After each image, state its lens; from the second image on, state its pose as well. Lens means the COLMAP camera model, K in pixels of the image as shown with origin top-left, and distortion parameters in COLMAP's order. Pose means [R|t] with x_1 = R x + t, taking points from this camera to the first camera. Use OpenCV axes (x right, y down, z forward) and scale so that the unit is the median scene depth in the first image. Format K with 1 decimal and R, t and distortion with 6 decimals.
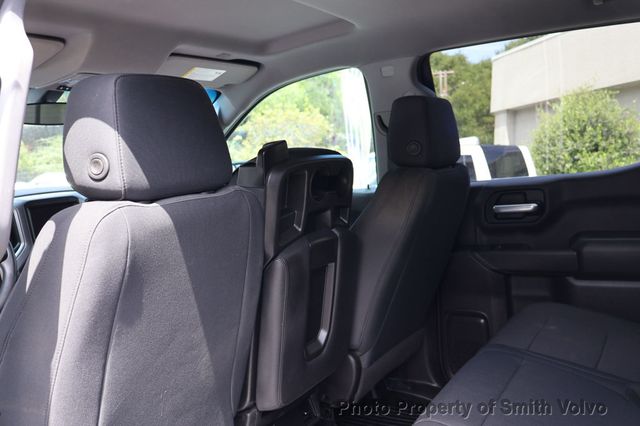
lens RADIAL K [[614.5, 0, 320.0], [0, 614.5, 213.0], [0, 0, 1]] dist [0.010735, 0.007555]
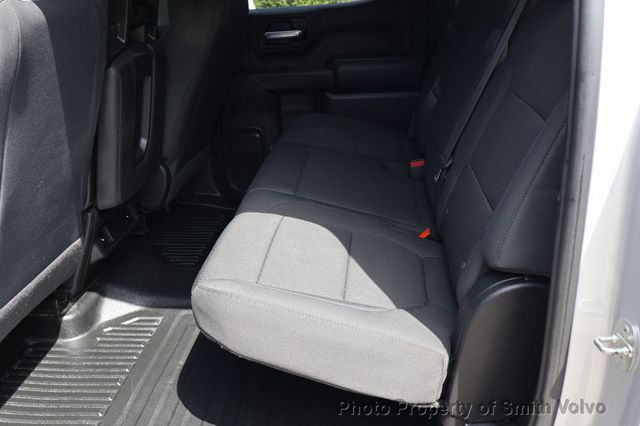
lens RADIAL K [[614.5, 0, 320.0], [0, 614.5, 213.0], [0, 0, 1]] dist [0.010735, 0.007555]
pose [[0.898838, -0.112232, 0.423668, -0.194933], [0.010450, 0.971870, 0.235284, 0.061436], [-0.438157, -0.207055, 0.874727, -0.147192]]
